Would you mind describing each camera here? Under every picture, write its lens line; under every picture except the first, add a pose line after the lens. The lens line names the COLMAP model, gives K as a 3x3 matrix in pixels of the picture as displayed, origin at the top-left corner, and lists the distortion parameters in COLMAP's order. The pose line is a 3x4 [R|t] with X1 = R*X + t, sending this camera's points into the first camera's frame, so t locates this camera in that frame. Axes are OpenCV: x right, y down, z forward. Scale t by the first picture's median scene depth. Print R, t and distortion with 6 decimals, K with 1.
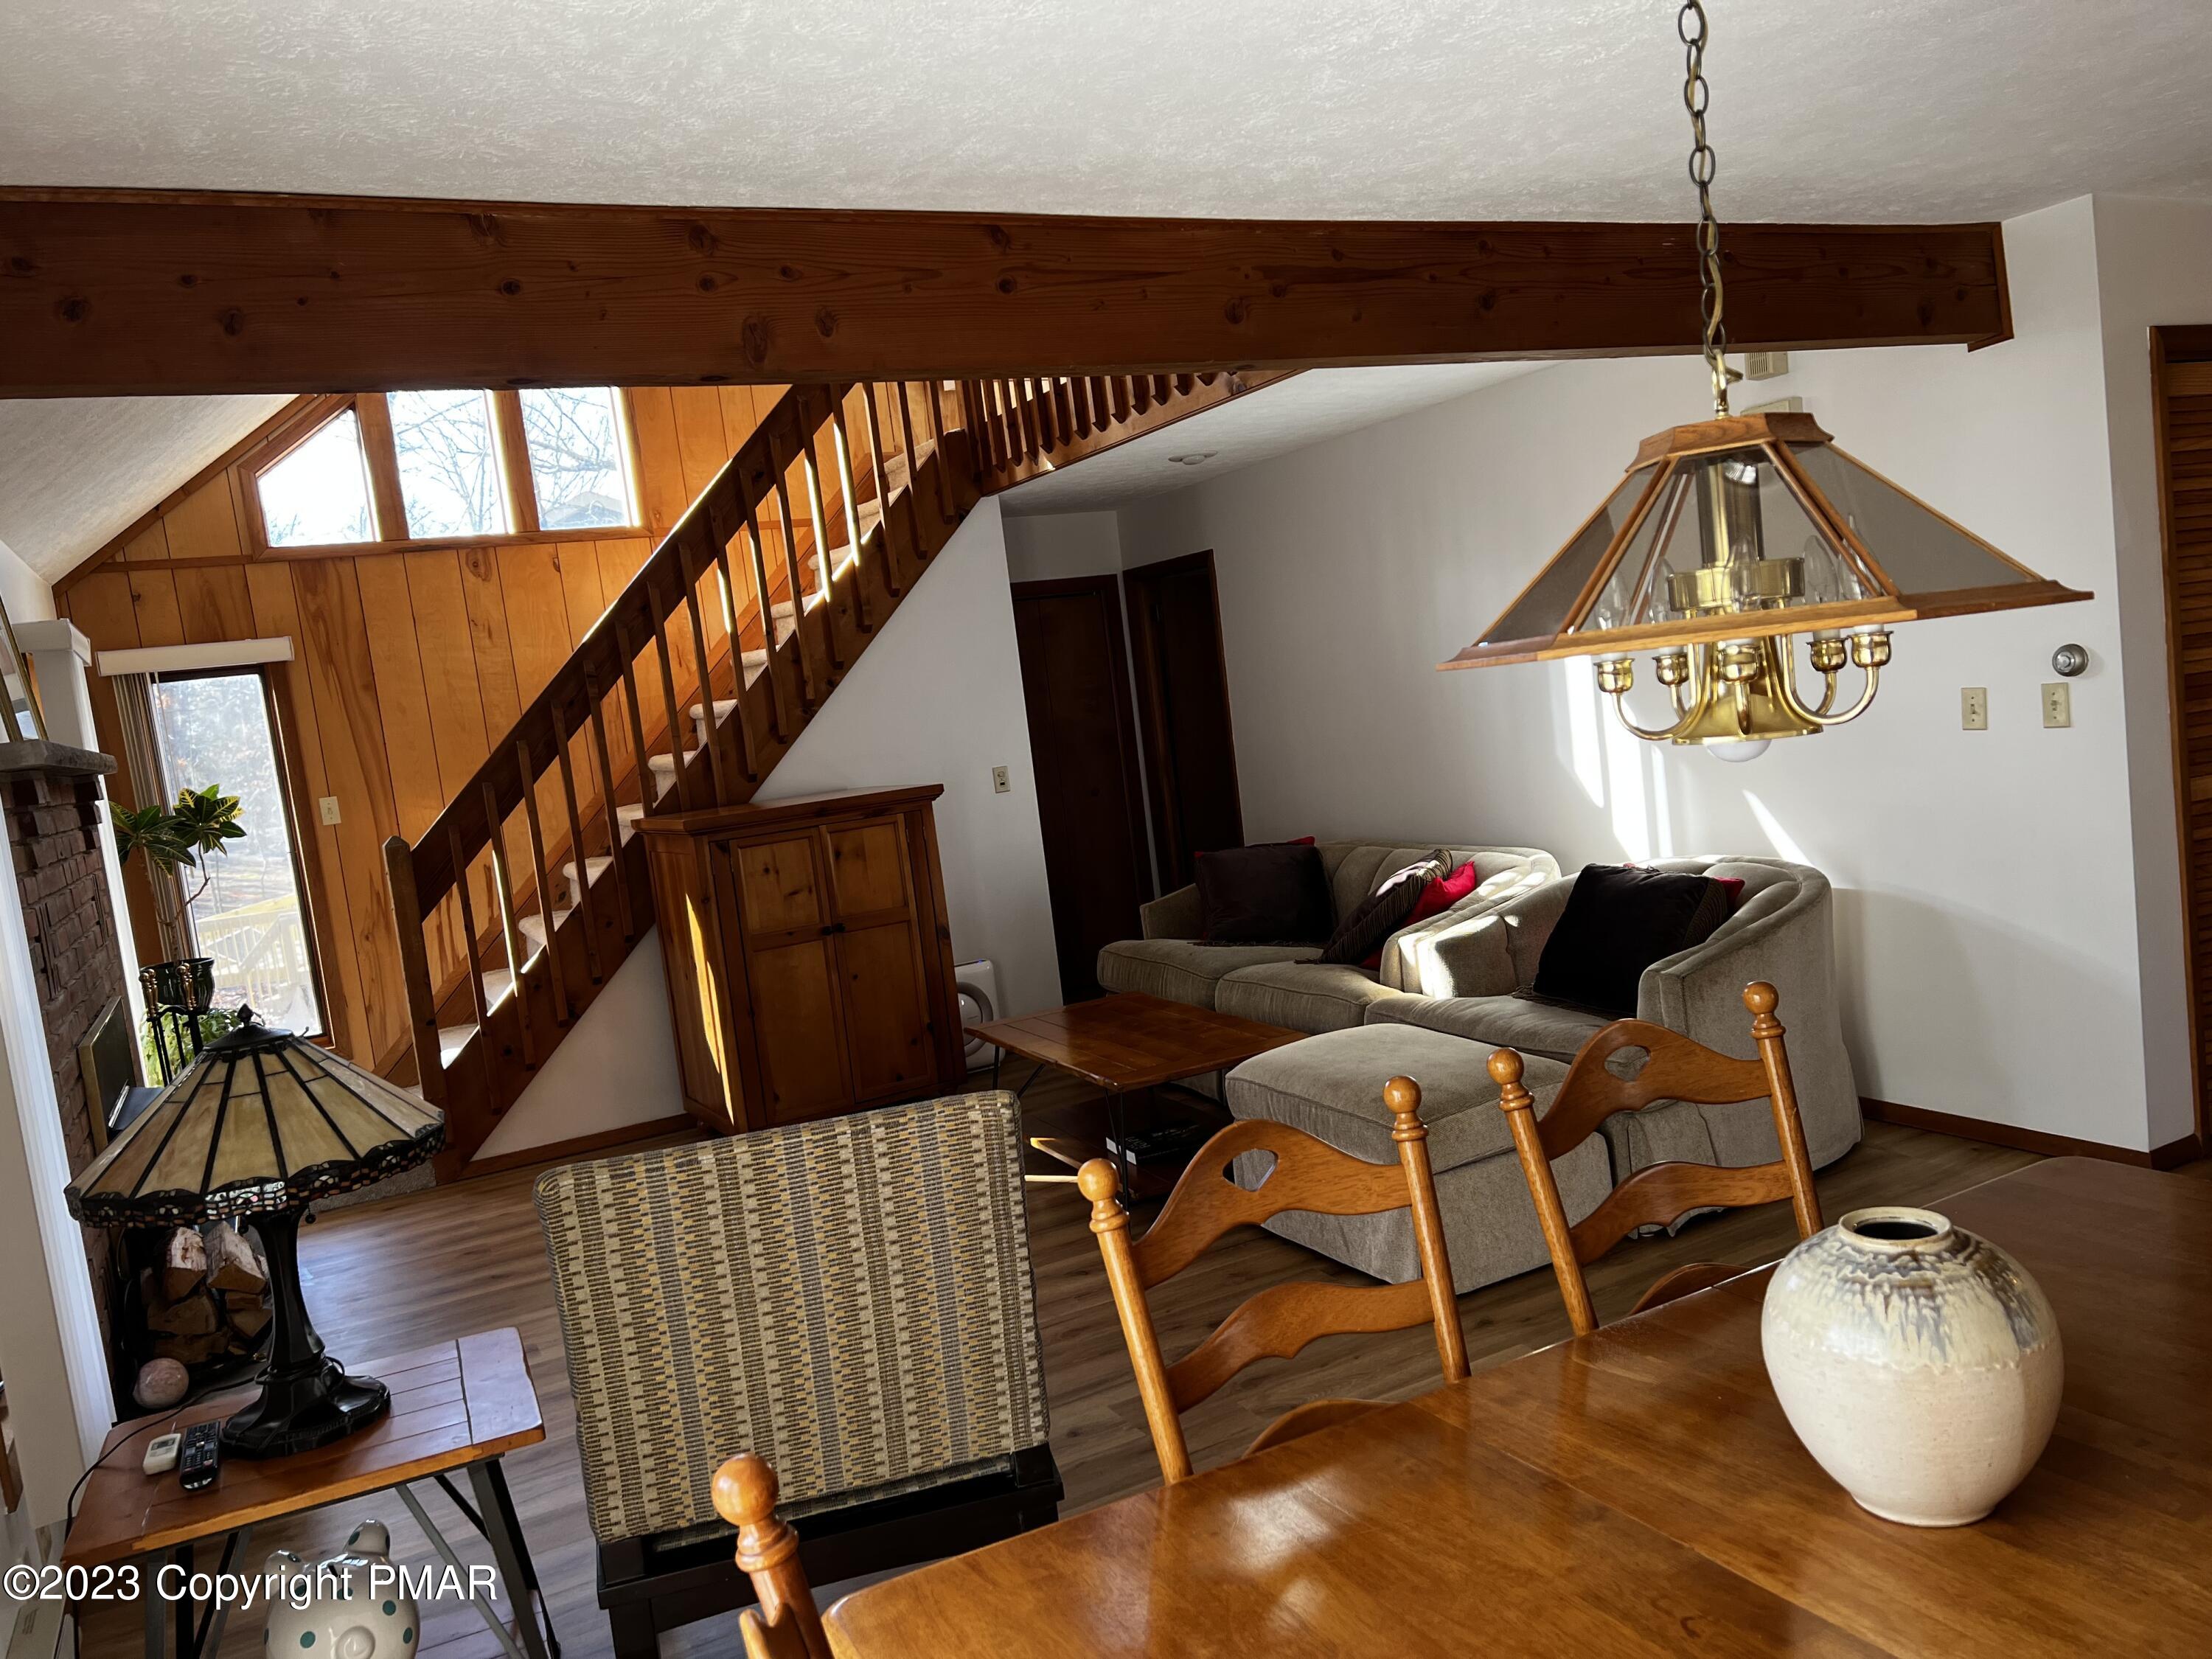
lens RADIAL K [[1656.8, 0, 1097.8], [0, 1656.8, 849.3], [0, 0, 1]] dist [0.053645, -0.056427]
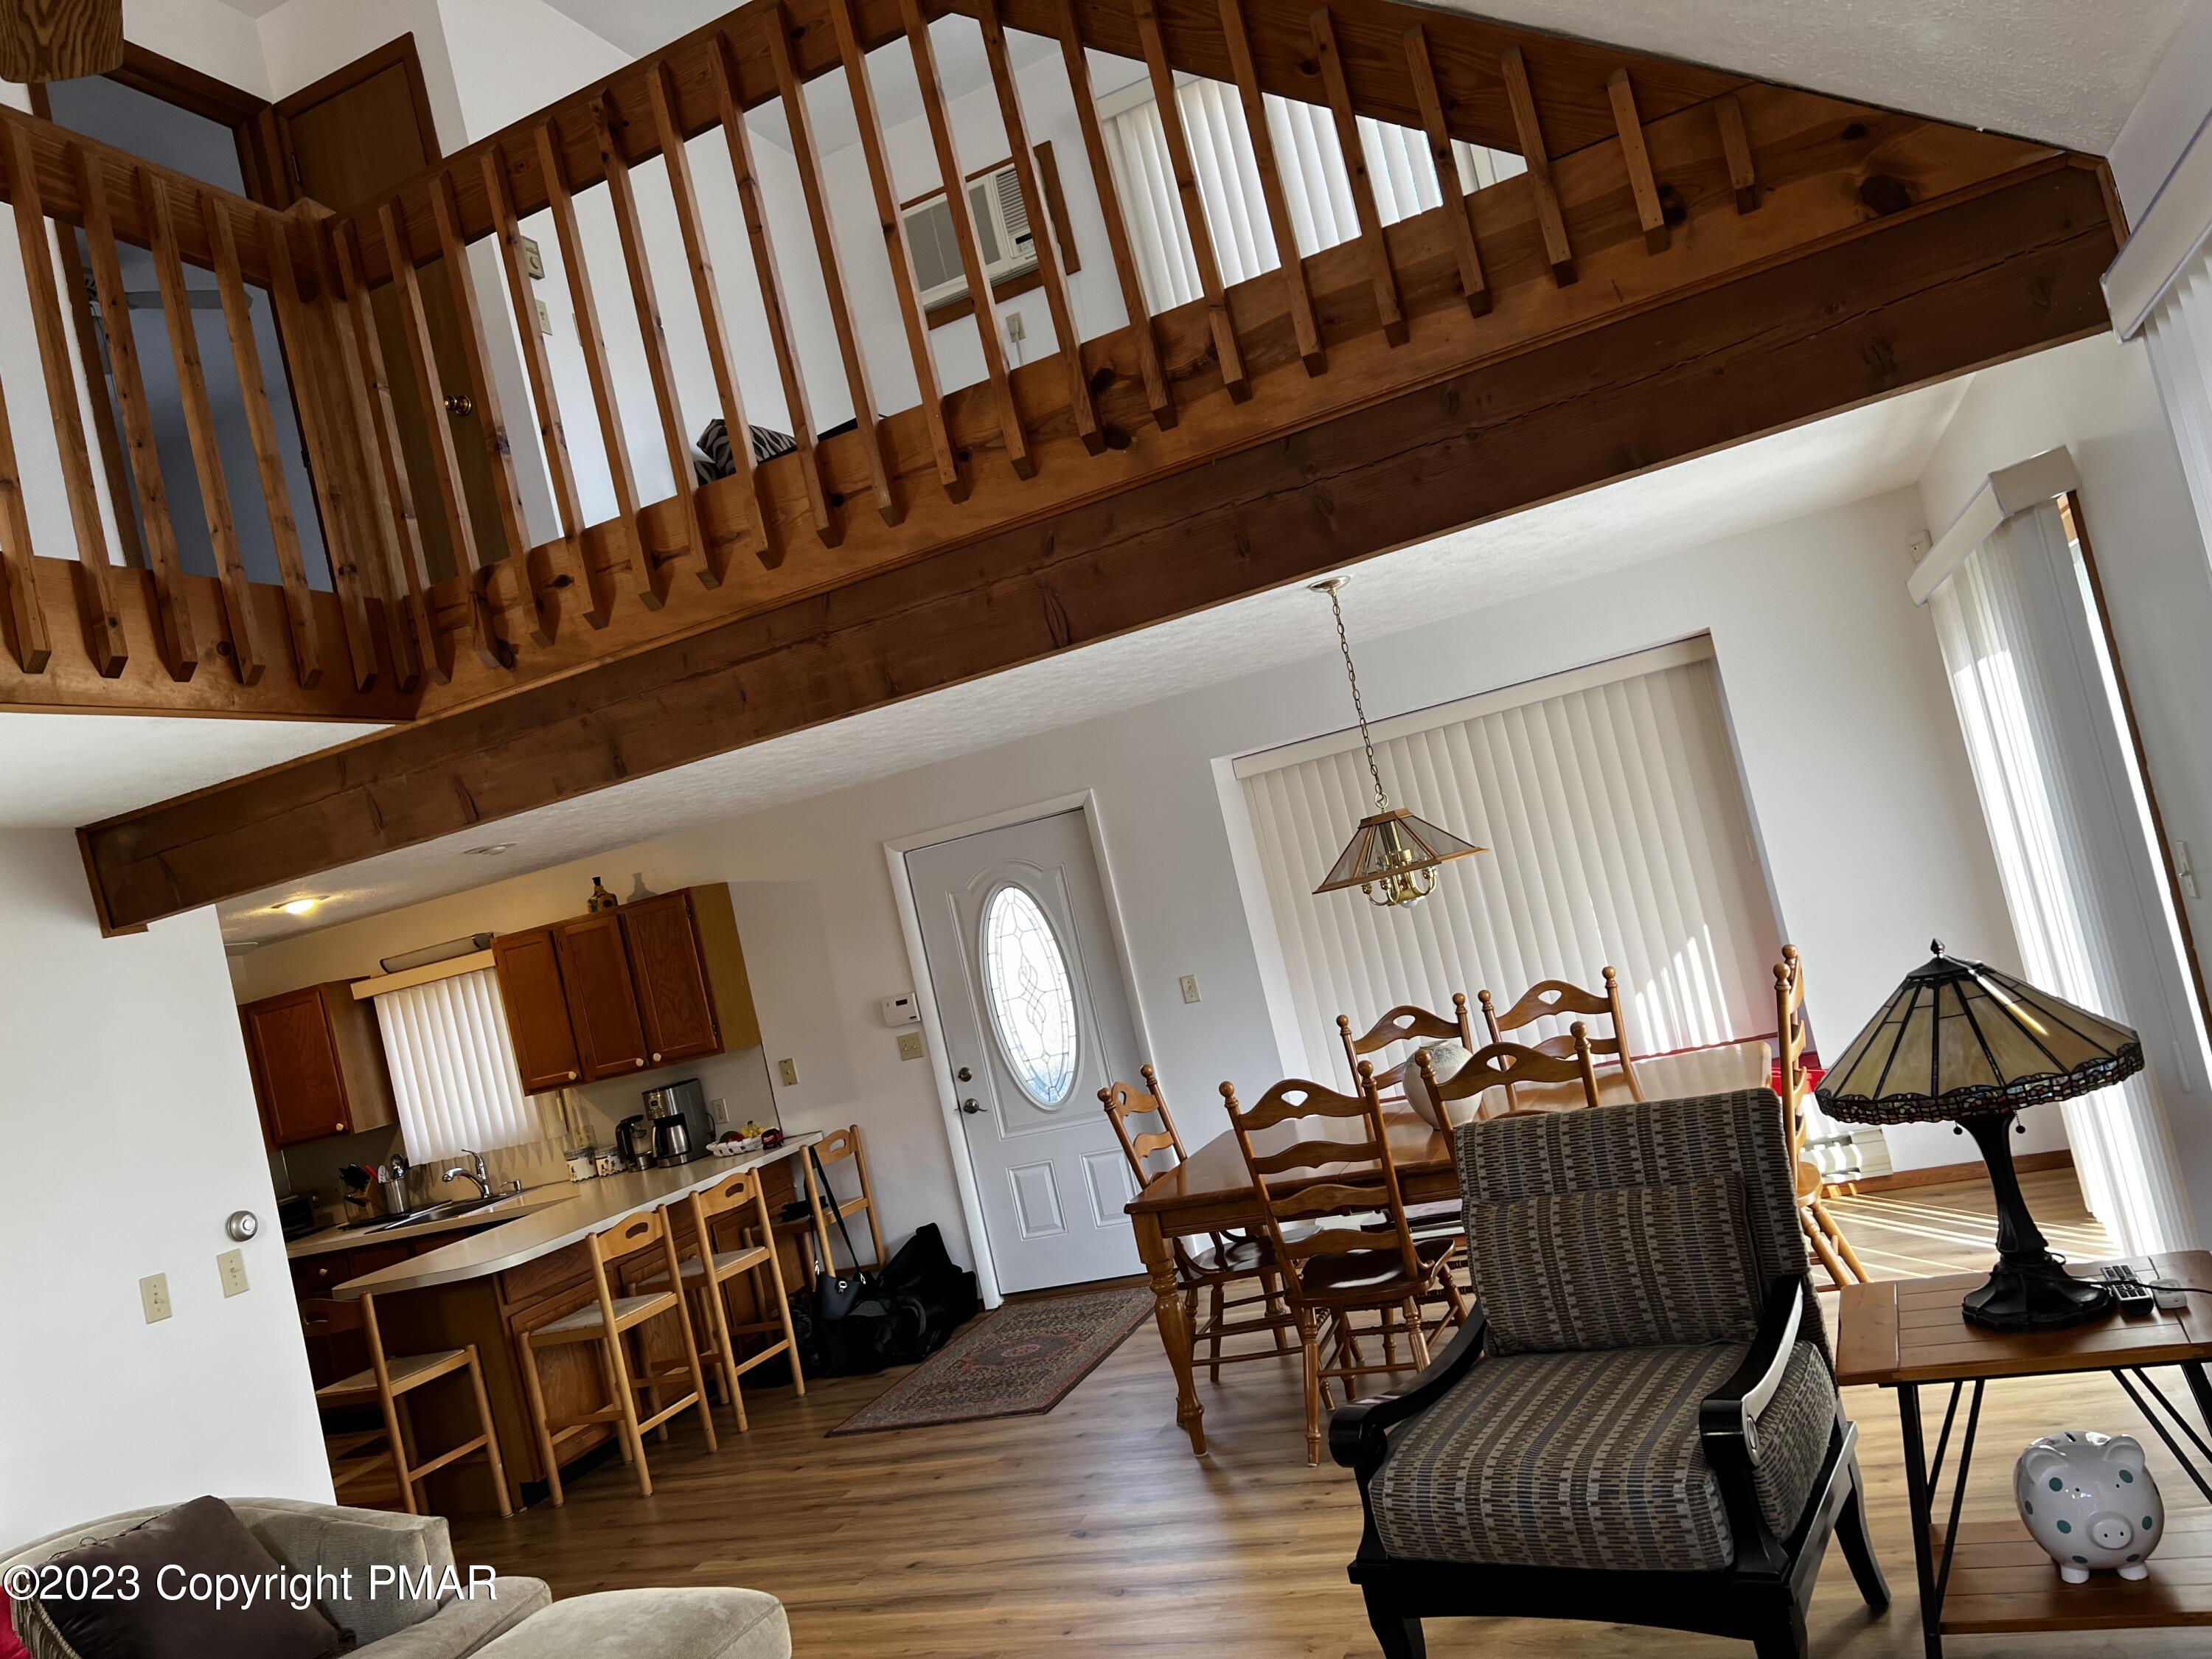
lens RADIAL K [[1656.8, 0, 1112.9], [0, 1656.8, 840.6], [0, 0, 1]] dist [0.053645, -0.056427]
pose [[-0.606437, 0.299505, 0.736567, -0.611592], [0.373416, 0.925114, -0.068729, -0.059437], [-0.701993, 0.233366, -0.672863, 1.270966]]
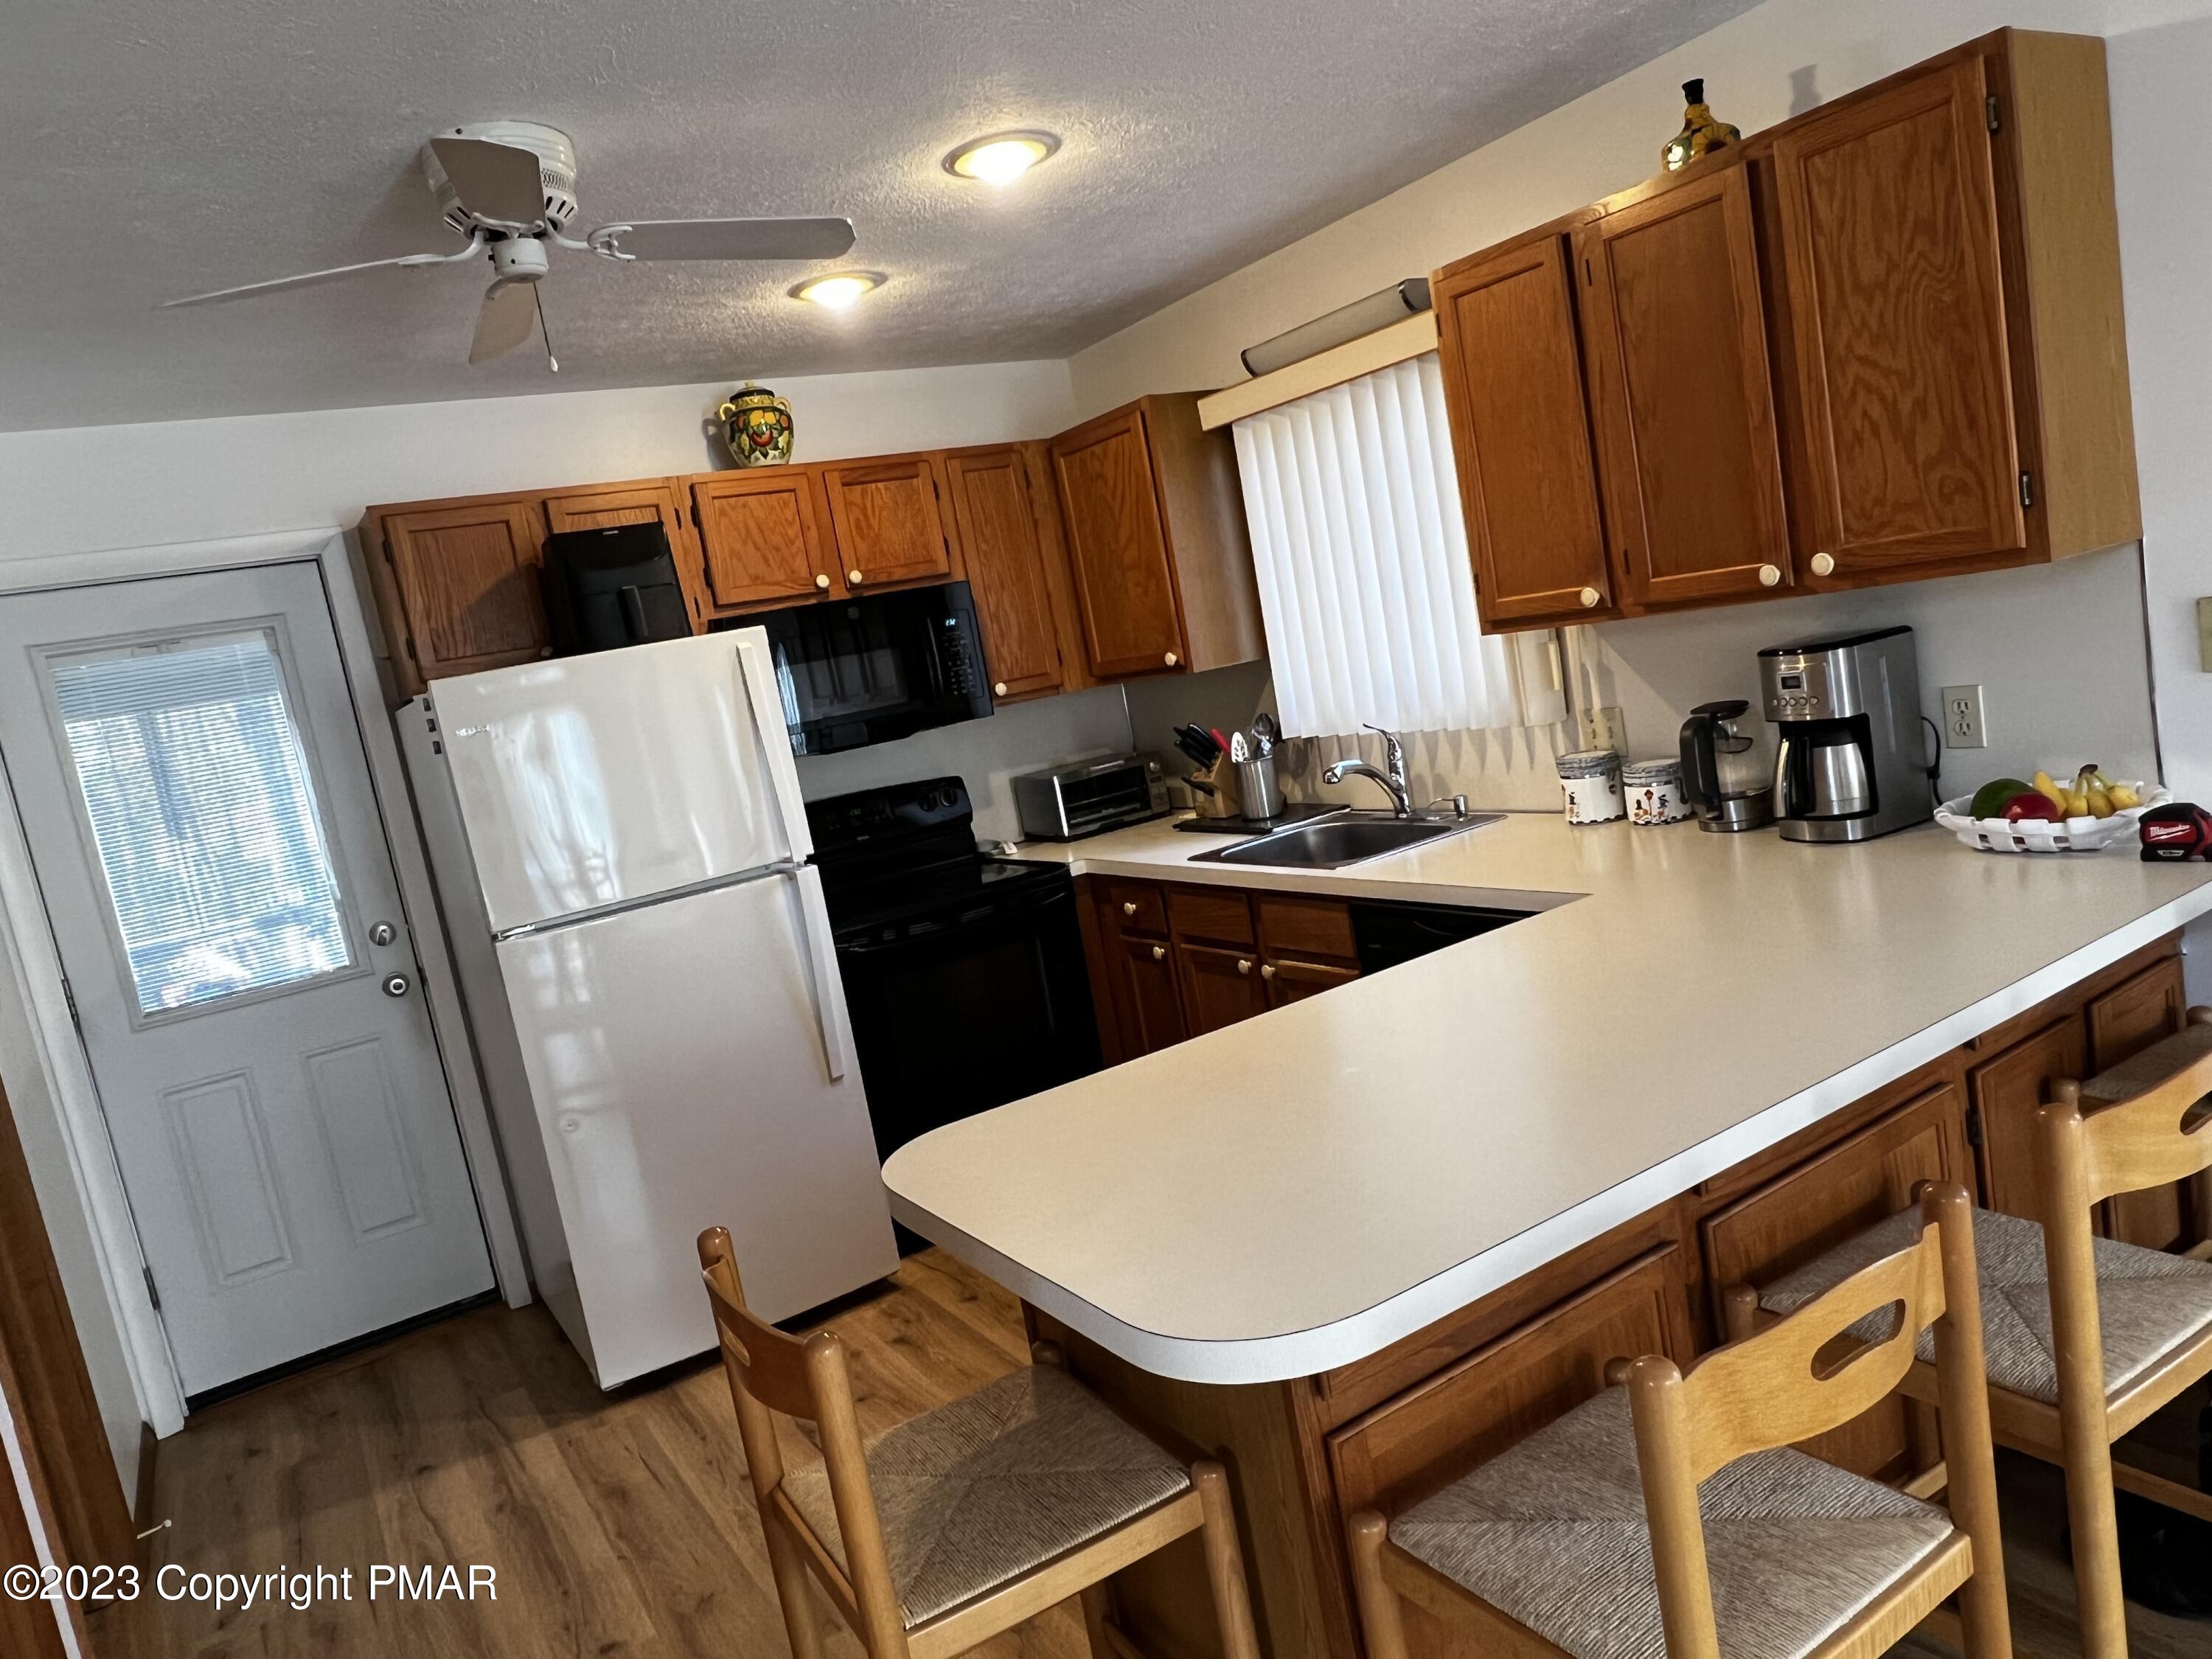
lens RADIAL K [[1466.7, 0, 1088.8], [0, 1466.7, 848.7], [0, 0, 1]] dist [-0.001092, -0.000304]
pose [[-0.055662, -0.003543, 0.998443, 0.505467], [0.281491, 0.959374, 0.019097, -0.134666], [-0.957948, 0.282116, -0.052403, 0.808174]]
